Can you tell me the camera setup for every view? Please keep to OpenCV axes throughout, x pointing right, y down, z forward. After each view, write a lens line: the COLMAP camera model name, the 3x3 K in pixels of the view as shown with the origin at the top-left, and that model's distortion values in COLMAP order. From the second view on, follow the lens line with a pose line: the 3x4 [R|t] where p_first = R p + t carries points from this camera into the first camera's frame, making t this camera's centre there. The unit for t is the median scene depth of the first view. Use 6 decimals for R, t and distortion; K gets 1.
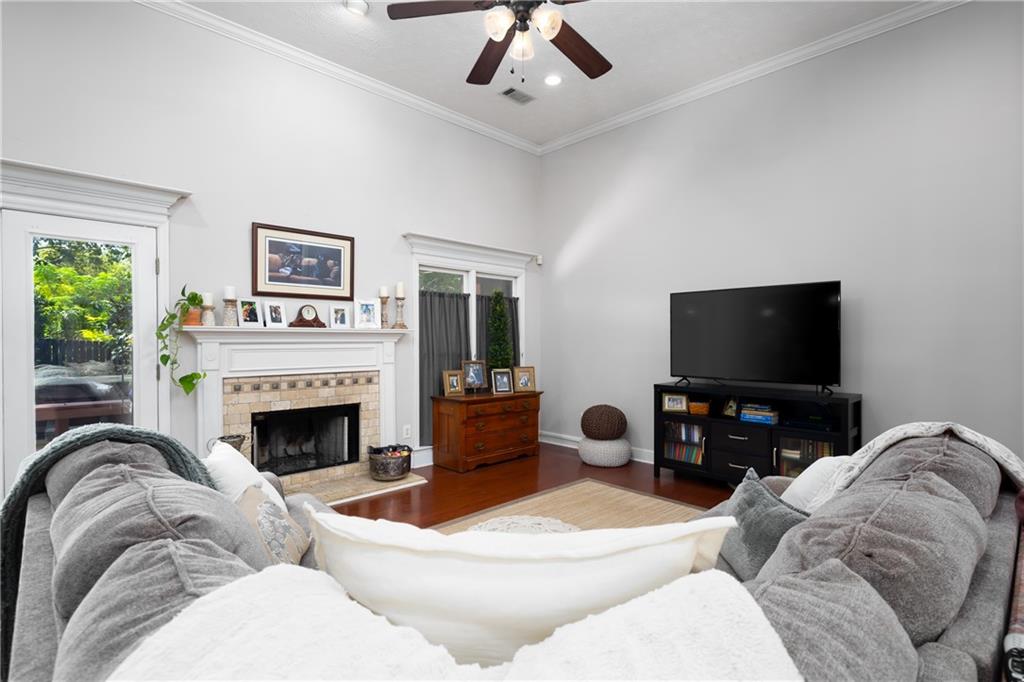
lens RADIAL K [[489.0, 0, 507.6], [0, 489.0, 341.5], [0, 0, 1]] dist [0.001130, -0.000127]
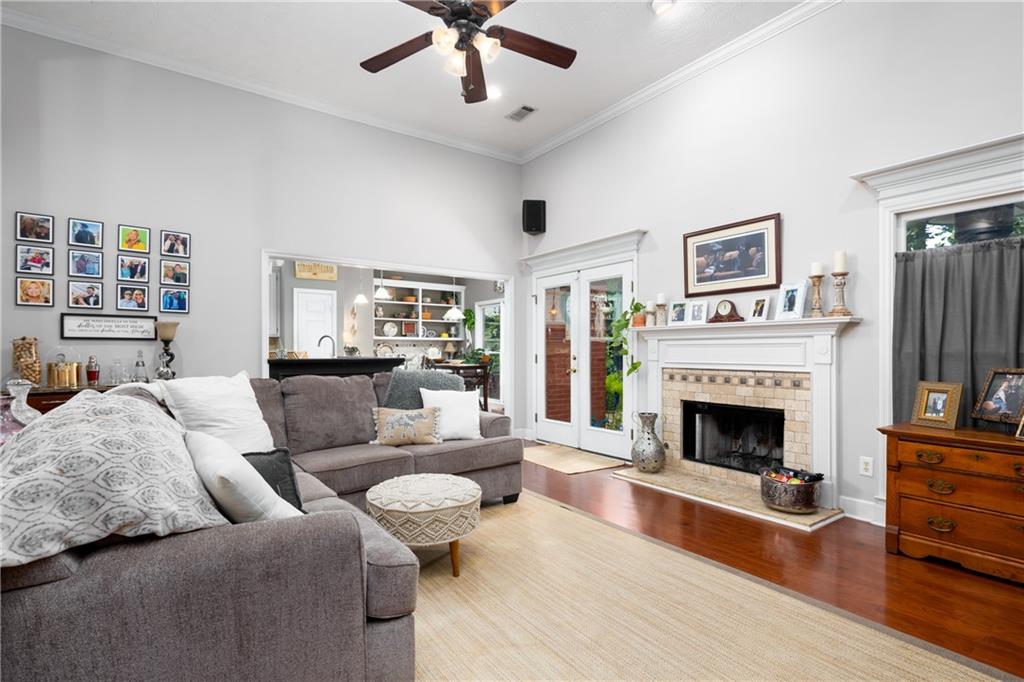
lens RADIAL K [[489.0, 0, 508.7], [0, 489.0, 346.7], [0, 0, 1]] dist [0.001130, -0.000127]
pose [[-0.143313, -0.003716, -0.989670, 0.613534], [0.001831, 0.999990, -0.004020, 0.022127], [0.989676, -0.002388, -0.143305, 0.684487]]
